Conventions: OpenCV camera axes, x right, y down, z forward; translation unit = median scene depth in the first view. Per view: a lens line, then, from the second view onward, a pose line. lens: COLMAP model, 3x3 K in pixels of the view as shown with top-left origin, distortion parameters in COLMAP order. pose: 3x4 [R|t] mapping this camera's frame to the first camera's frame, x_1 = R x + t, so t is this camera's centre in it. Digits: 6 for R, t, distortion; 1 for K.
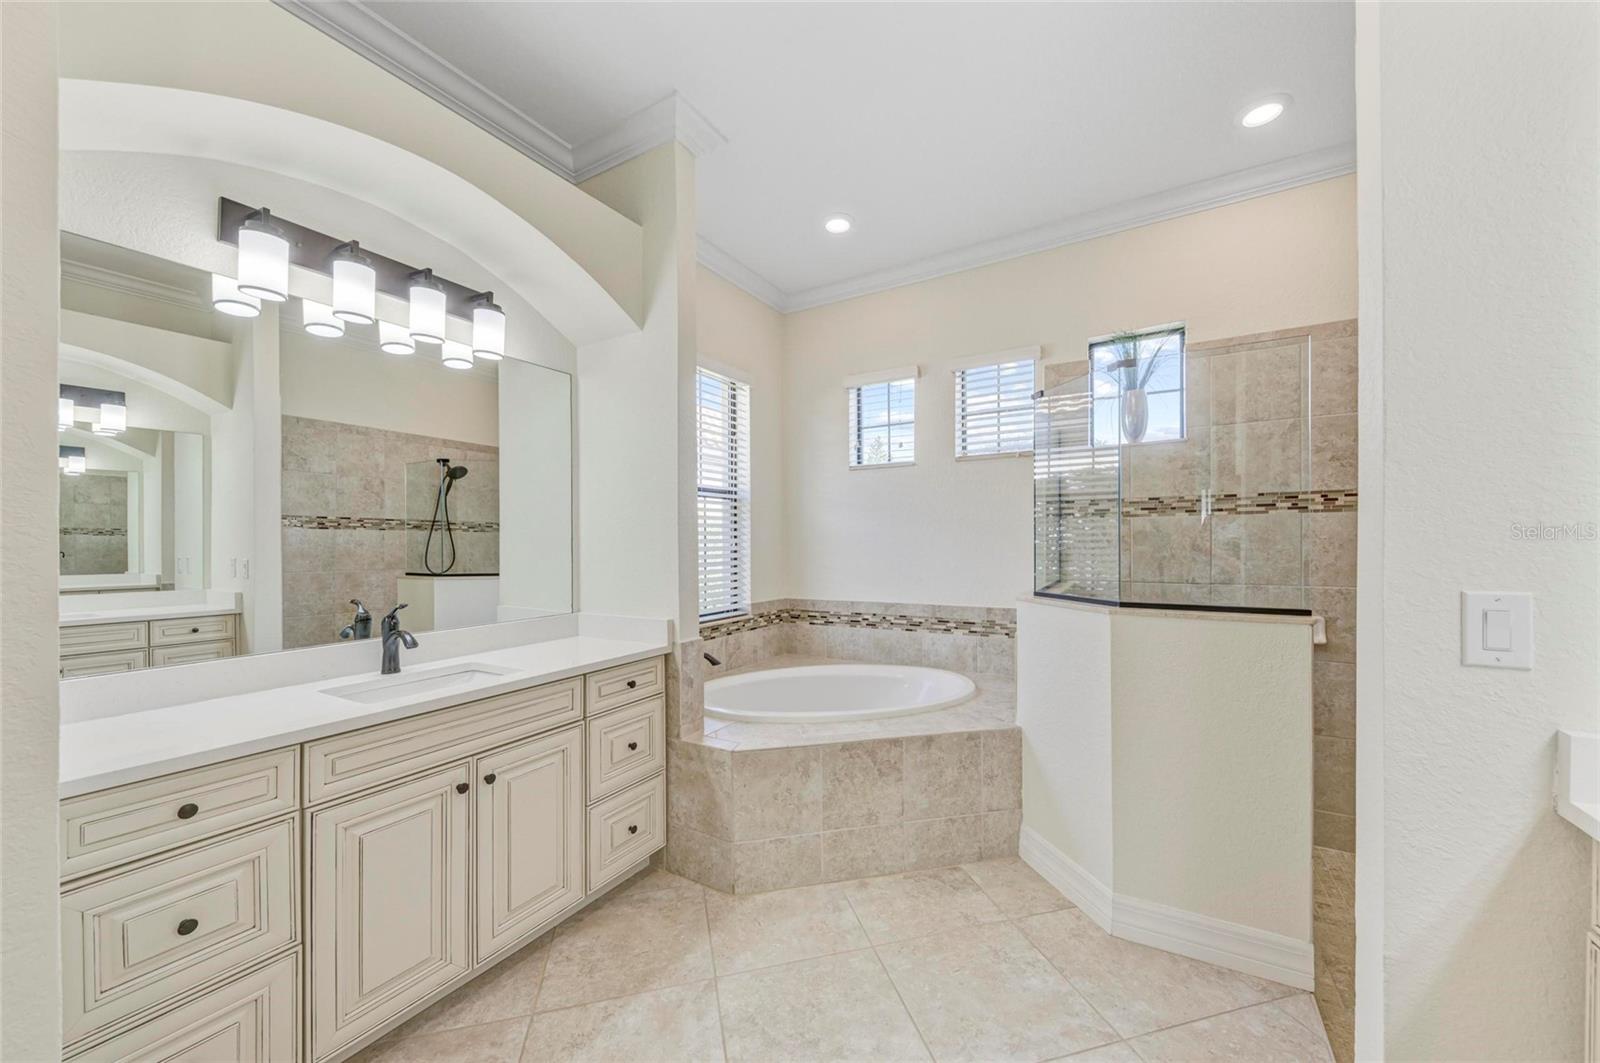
lens RADIAL K [[579.4, 0, 807.0], [0, 579.4, 544.3], [0, 0, 1]] dist [0.007270, -0.000777]
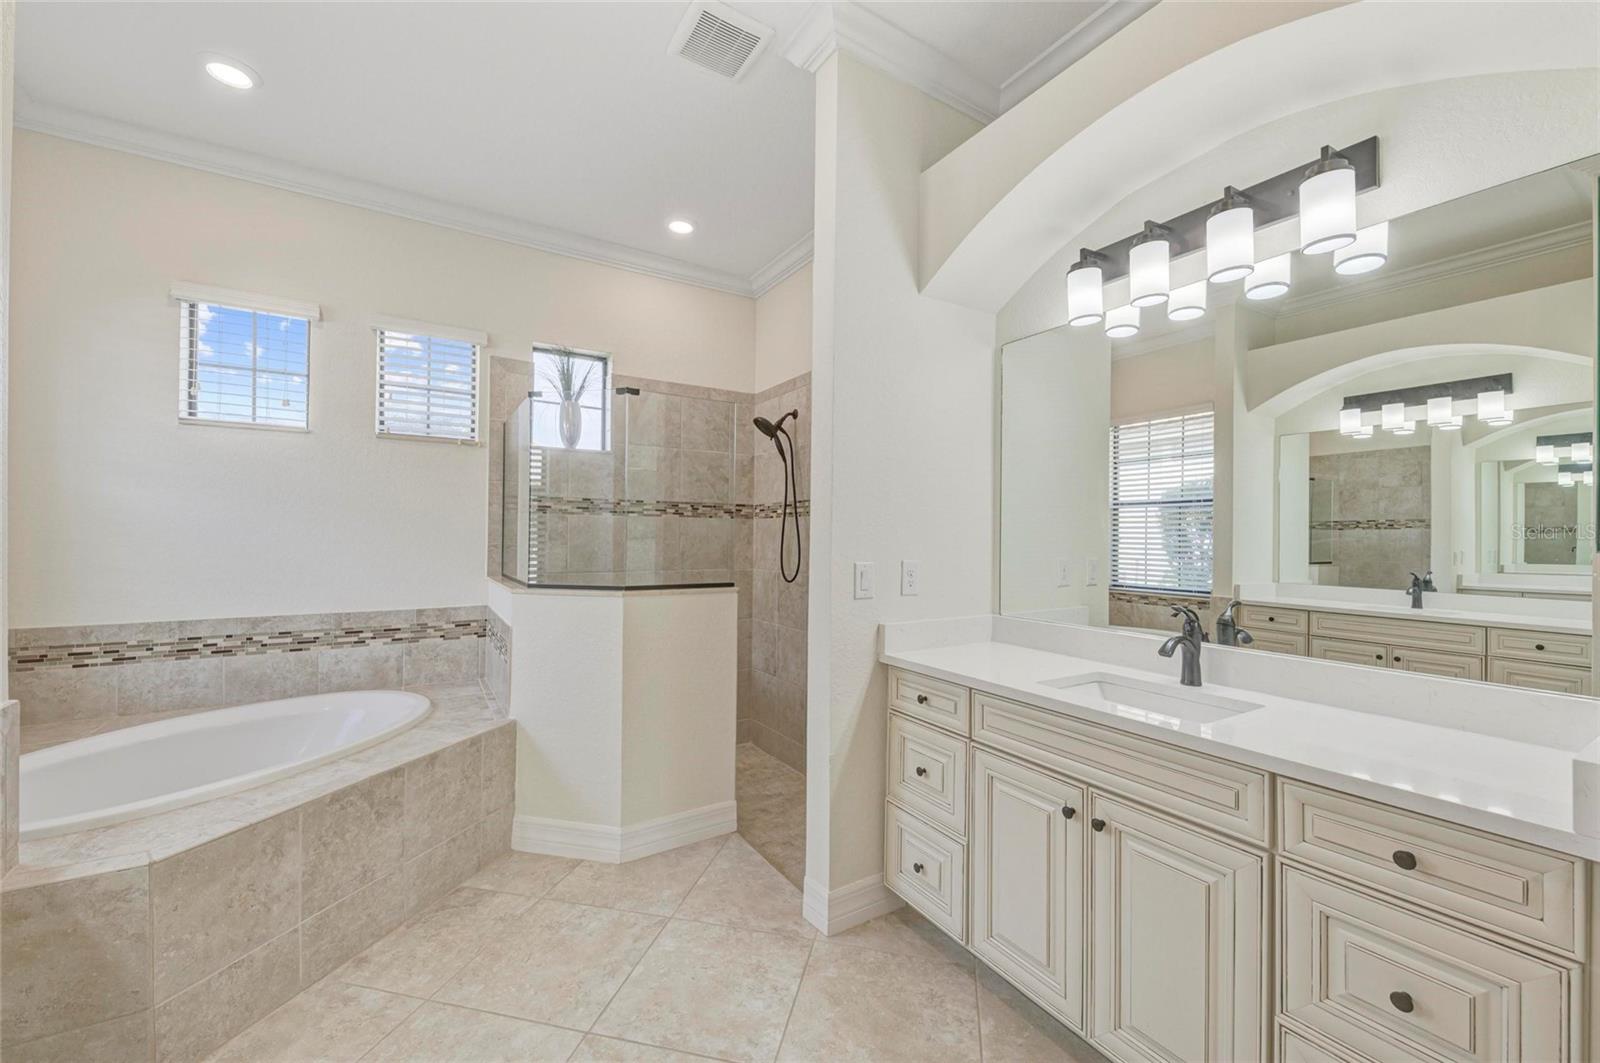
lens RADIAL K [[622.0, 0, 804.2], [0, 622.0, 537.8], [0, 0, 1]] dist [0.010406, -0.005604]
pose [[0.464670, 0.010198, 0.885425, -0.376328], [-0.007928, 0.999942, -0.007356, 0.003831], [-0.885449, -0.003602, 0.464723, 0.058005]]
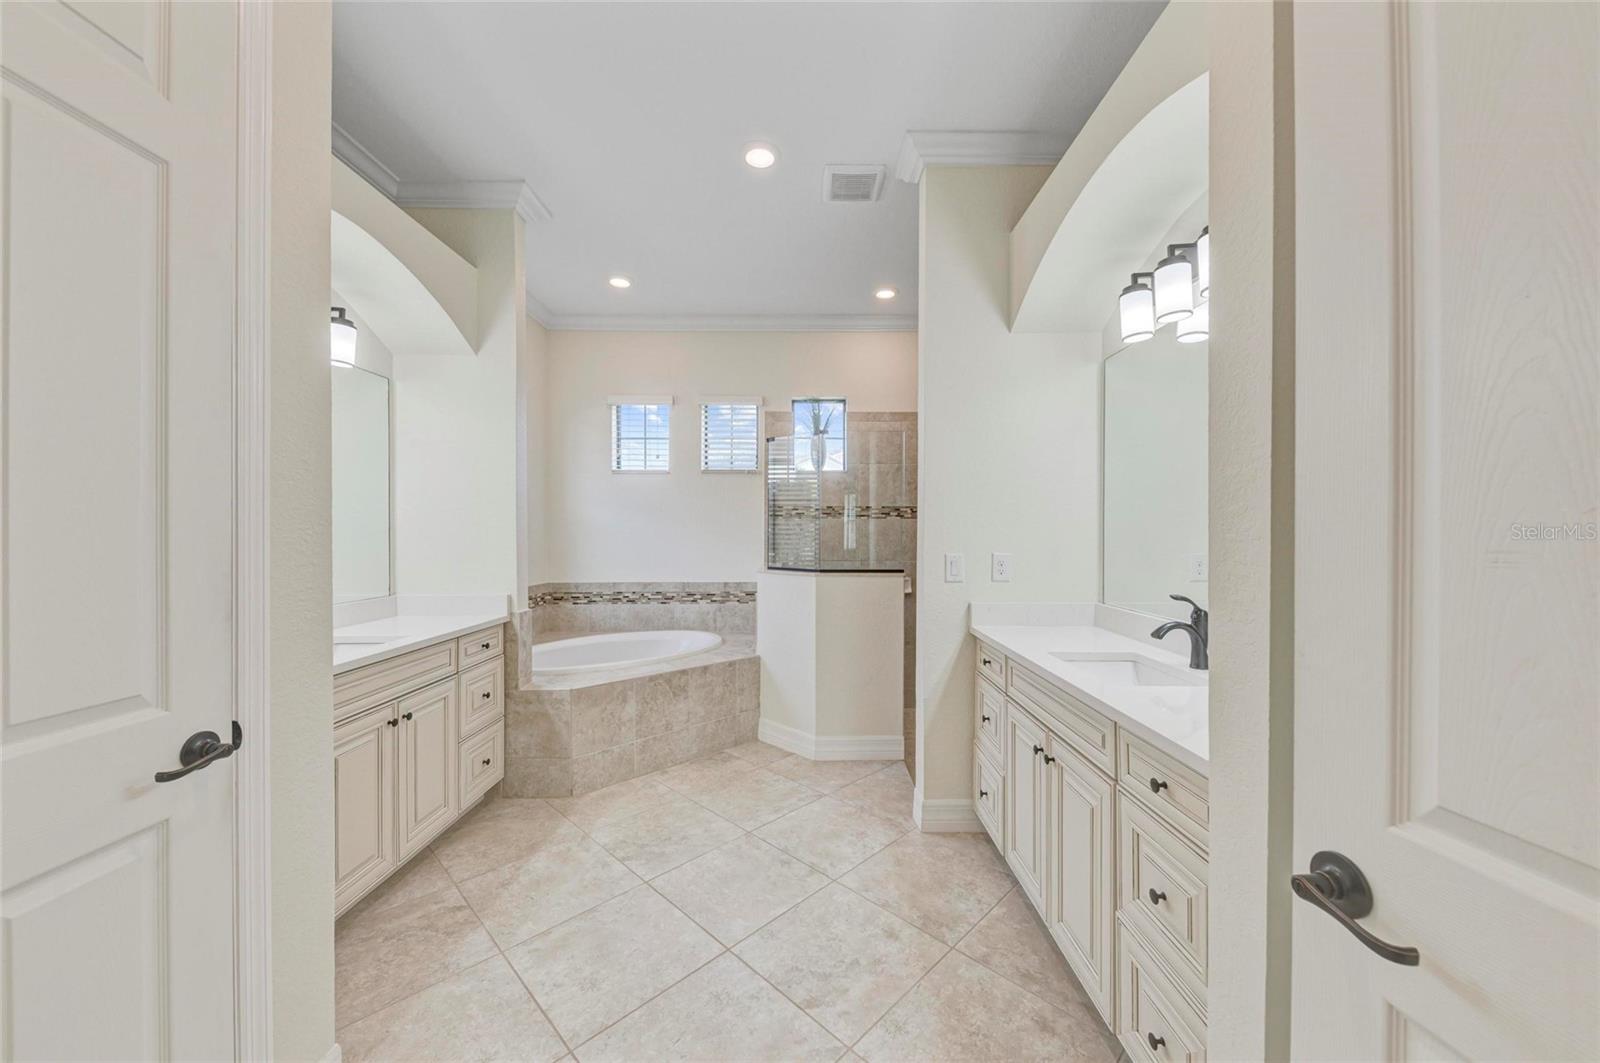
lens RADIAL K [[579.4, 0, 805.6], [0, 579.4, 540.3], [0, 0, 1]] dist [0.007270, -0.000777]
pose [[0.859482, 0.001646, 0.511163, -0.326289], [-0.005116, 0.999972, 0.005381, 0.002971], [-0.511140, -0.007240, 0.859467, -0.395715]]
